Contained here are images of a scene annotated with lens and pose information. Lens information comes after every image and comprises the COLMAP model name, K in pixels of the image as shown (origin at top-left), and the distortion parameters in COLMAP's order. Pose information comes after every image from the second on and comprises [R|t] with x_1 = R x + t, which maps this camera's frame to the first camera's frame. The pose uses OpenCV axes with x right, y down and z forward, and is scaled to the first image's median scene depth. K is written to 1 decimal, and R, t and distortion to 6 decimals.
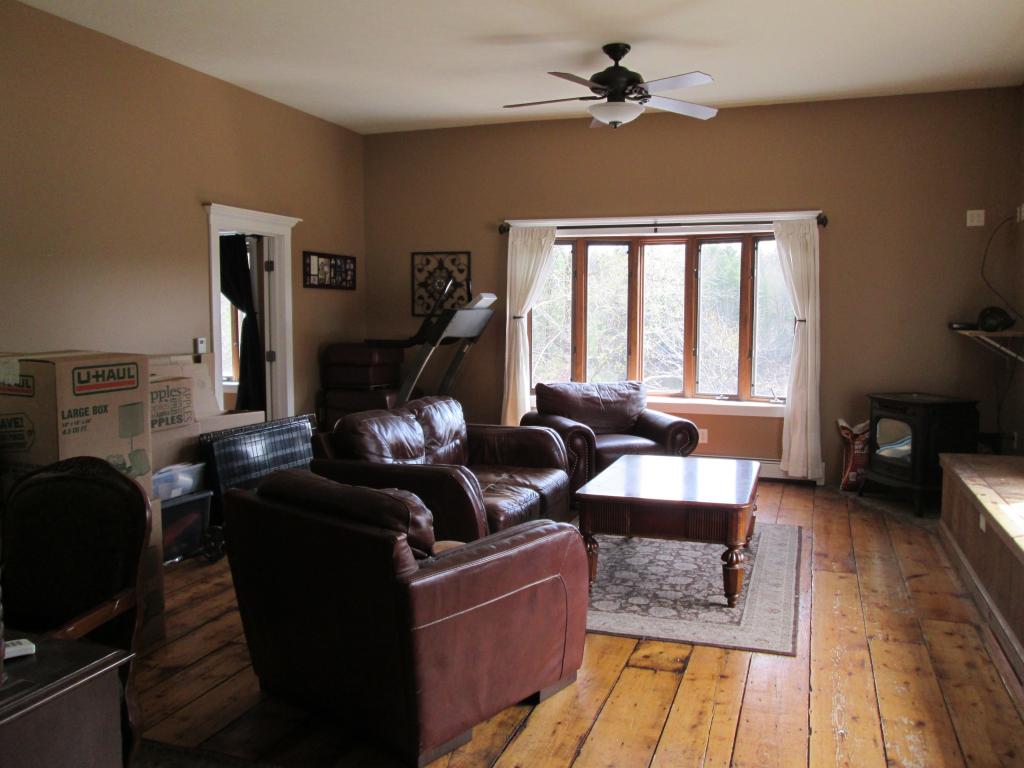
lens RADIAL K [[851.7, 0, 512.0], [0, 851.7, 384.0], [0, 0, 1]] dist [-0.055029, 0.039777]
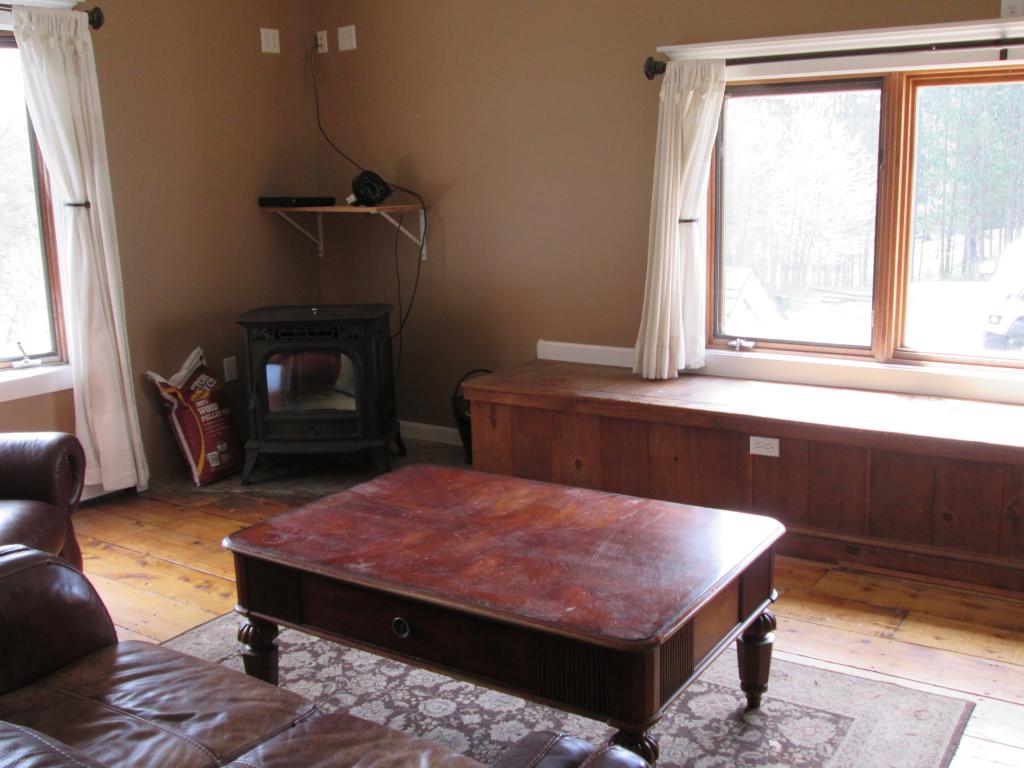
lens RADIAL K [[1039.8, 0, 512.0], [0, 1039.8, 384.0], [0, 0, 1]] dist [-0.060207, -0.001581]
pose [[0.239778, -0.196764, 0.950679, -0.313714], [0.105397, 0.978734, 0.175988, -0.066842], [-0.965090, 0.058001, 0.255417, 0.784091]]
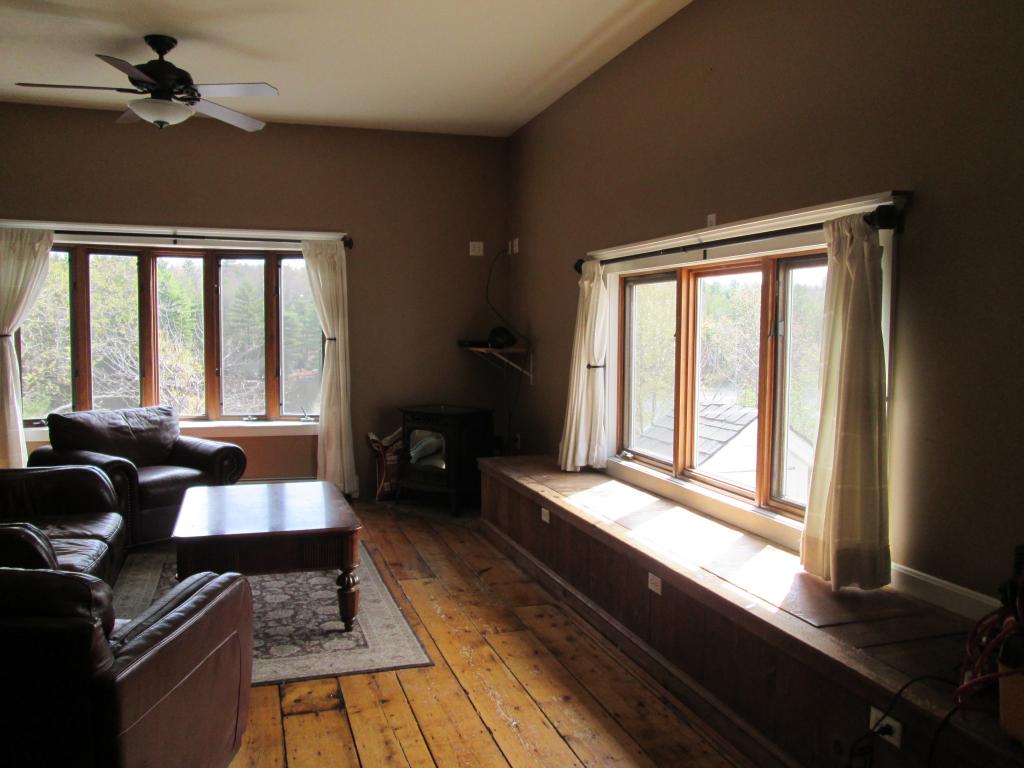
lens RADIAL K [[851.7, 0, 512.0], [0, 851.7, 384.0], [0, 0, 1]] dist [-0.055029, 0.039777]
pose [[0.796621, -0.031980, 0.603632, -0.143817], [0.042392, 0.999097, -0.003014, -0.011300], [-0.602991, 0.027990, 0.797257, 0.069919]]
